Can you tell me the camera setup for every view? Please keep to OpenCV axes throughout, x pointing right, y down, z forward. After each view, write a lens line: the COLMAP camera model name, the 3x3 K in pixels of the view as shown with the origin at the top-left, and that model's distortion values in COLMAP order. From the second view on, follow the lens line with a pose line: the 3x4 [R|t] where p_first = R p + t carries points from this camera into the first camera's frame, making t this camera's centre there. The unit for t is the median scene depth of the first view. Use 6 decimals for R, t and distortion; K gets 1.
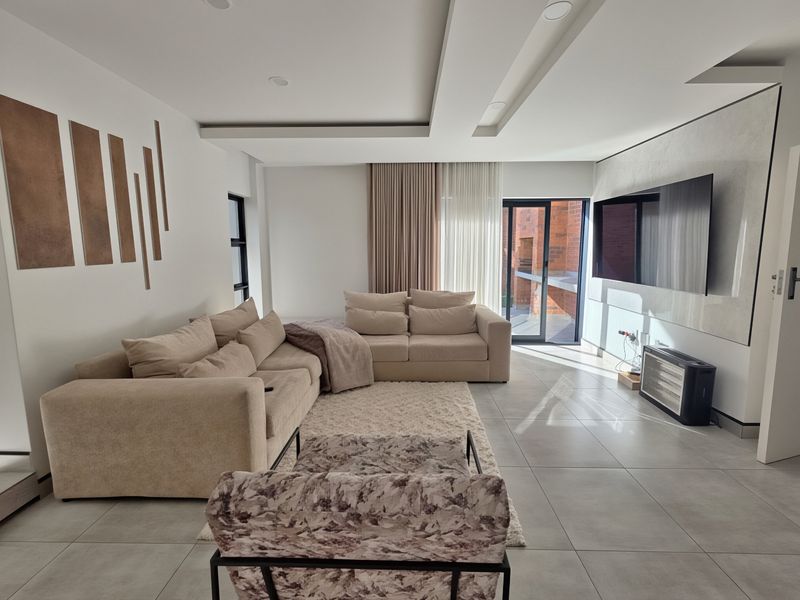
lens RADIAL K [[333.4, 0, 402.5], [0, 333.4, 287.1], [0, 0, 1]] dist [0.001724, 0.000497]
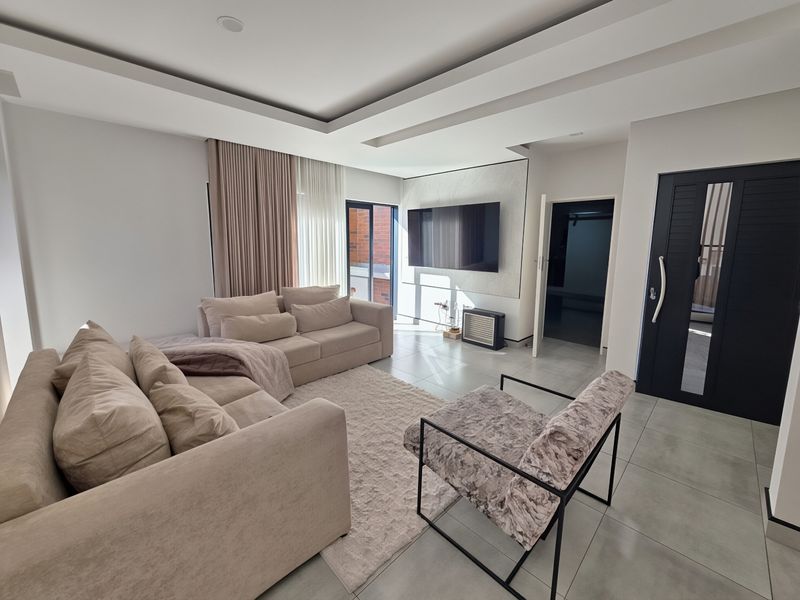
lens RADIAL K [[324.4, 0, 400.7], [0, 324.4, 289.1], [0, 0, 1]] dist [-0.001618, -0.000113]
pose [[0.693598, -0.095041, 0.714065, -0.393776], [0.075020, 0.995398, 0.059616, -0.018617], [-0.716446, 0.012220, 0.697536, 0.125033]]
